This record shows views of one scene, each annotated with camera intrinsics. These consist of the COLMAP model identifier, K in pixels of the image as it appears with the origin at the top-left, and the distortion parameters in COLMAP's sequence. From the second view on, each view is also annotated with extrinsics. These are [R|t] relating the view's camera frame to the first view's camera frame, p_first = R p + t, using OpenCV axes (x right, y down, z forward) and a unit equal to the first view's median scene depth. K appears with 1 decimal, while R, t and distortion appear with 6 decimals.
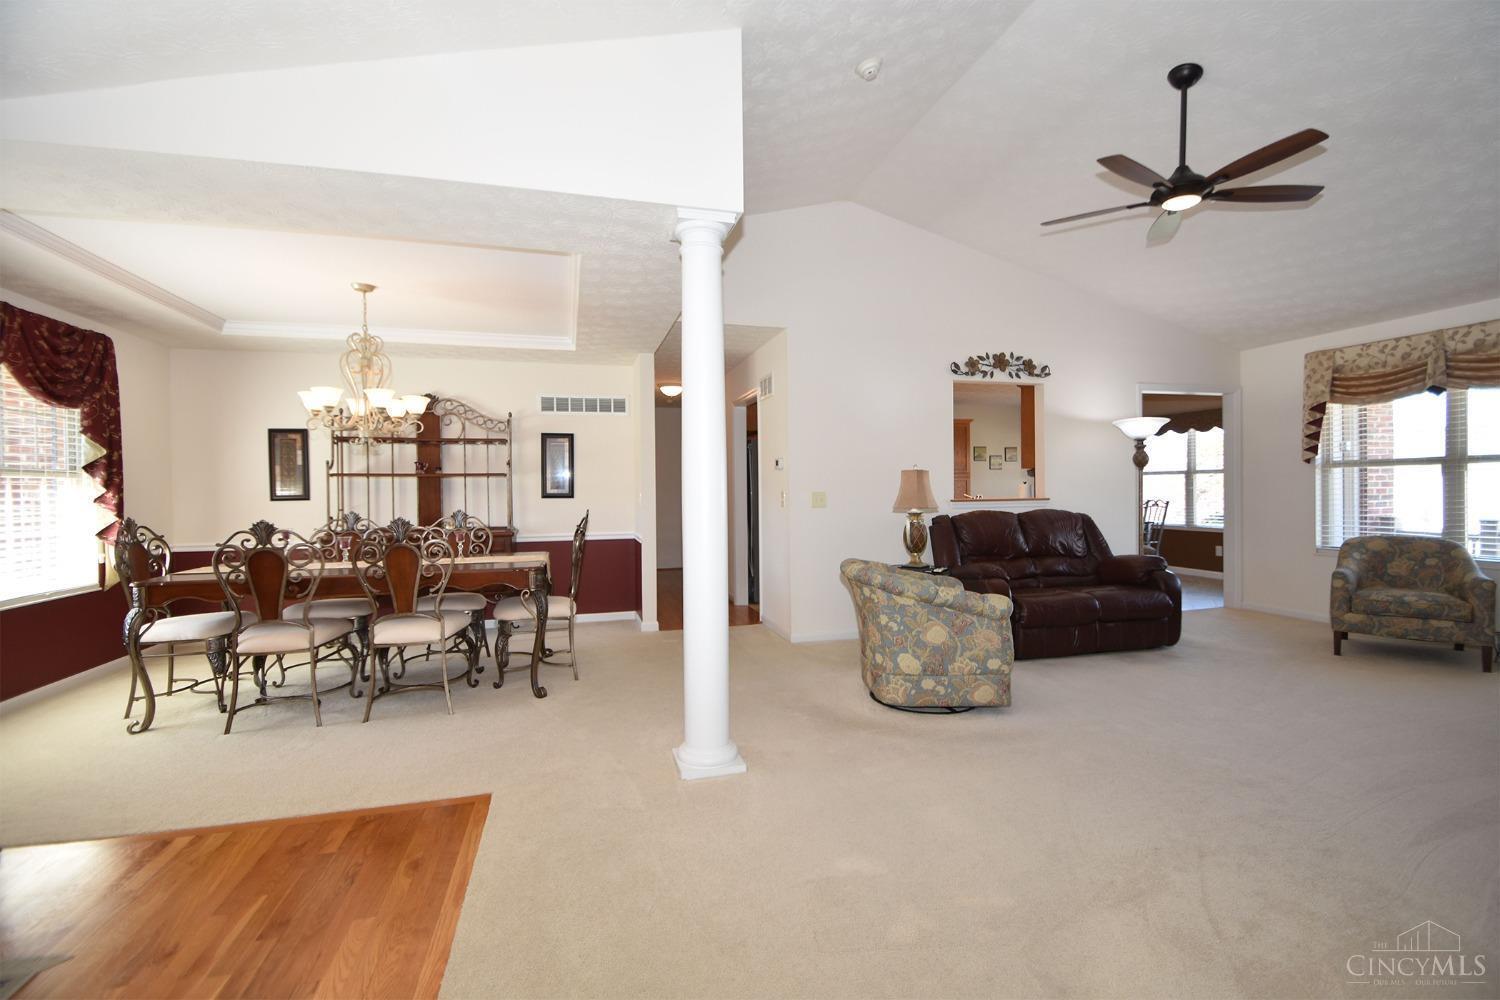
lens RADIAL K [[650.8, 0, 750.6], [0, 650.8, 488.0], [0, 0, 1]] dist [-0.009285, -0.003139]
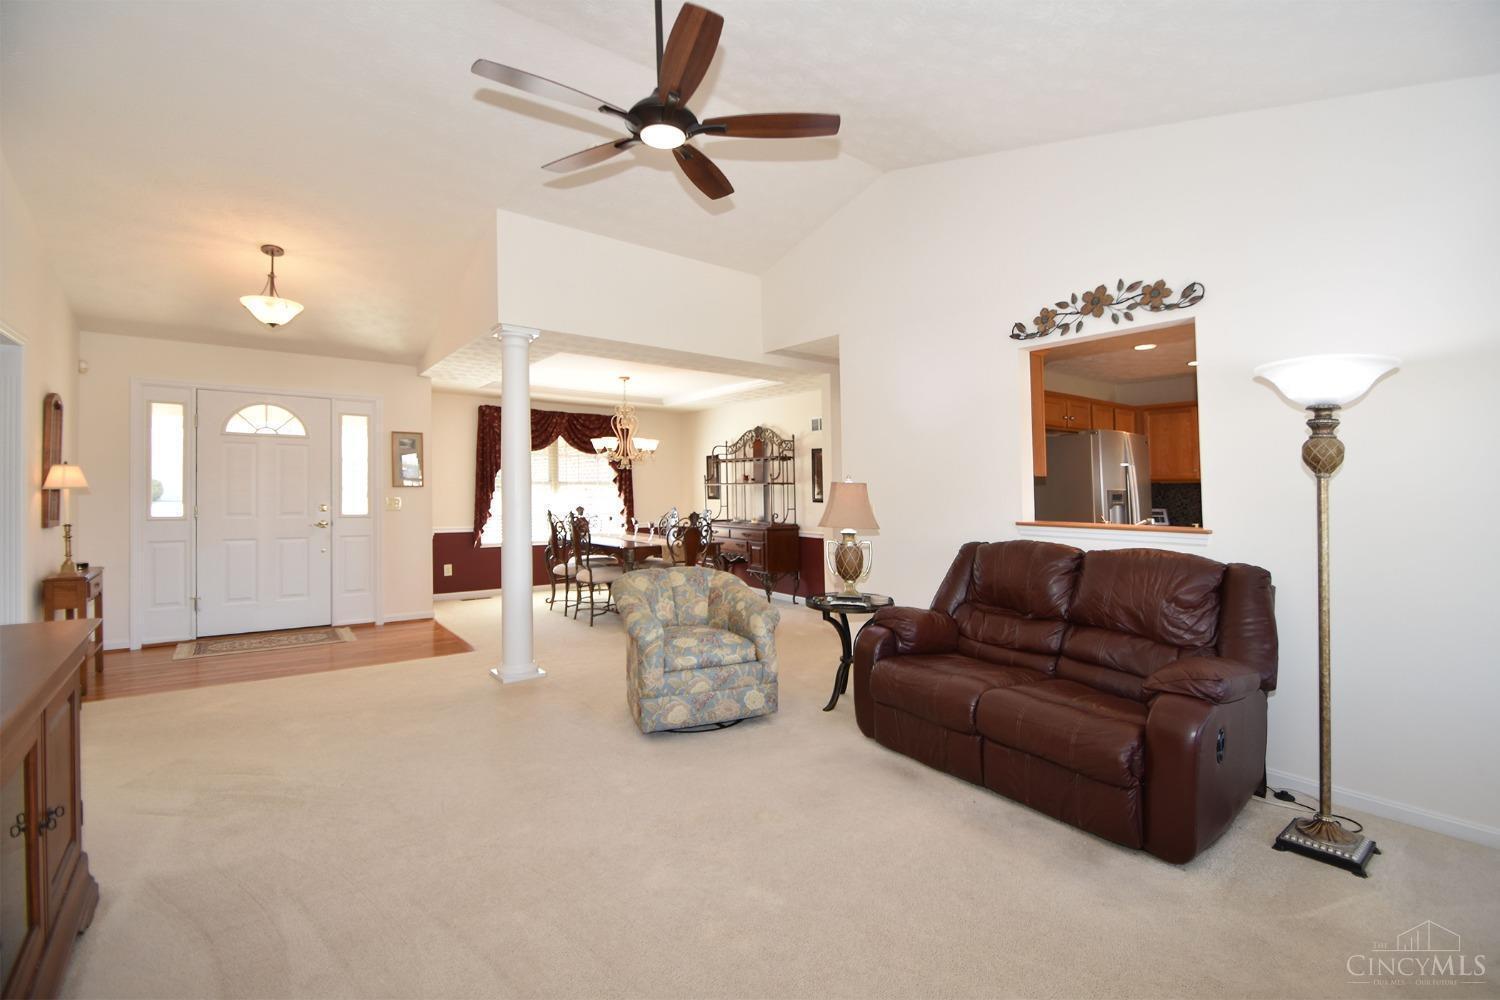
lens RADIAL K [[650.8, 0, 765.3], [0, 650.8, 470.4], [0, 0, 1]] dist [-0.009285, -0.003139]
pose [[0.400702, -0.015408, -0.916079, 0.881529], [-0.004773, 0.999810, -0.018904, -0.023481], [0.916196, 0.011947, 0.400552, 0.505574]]
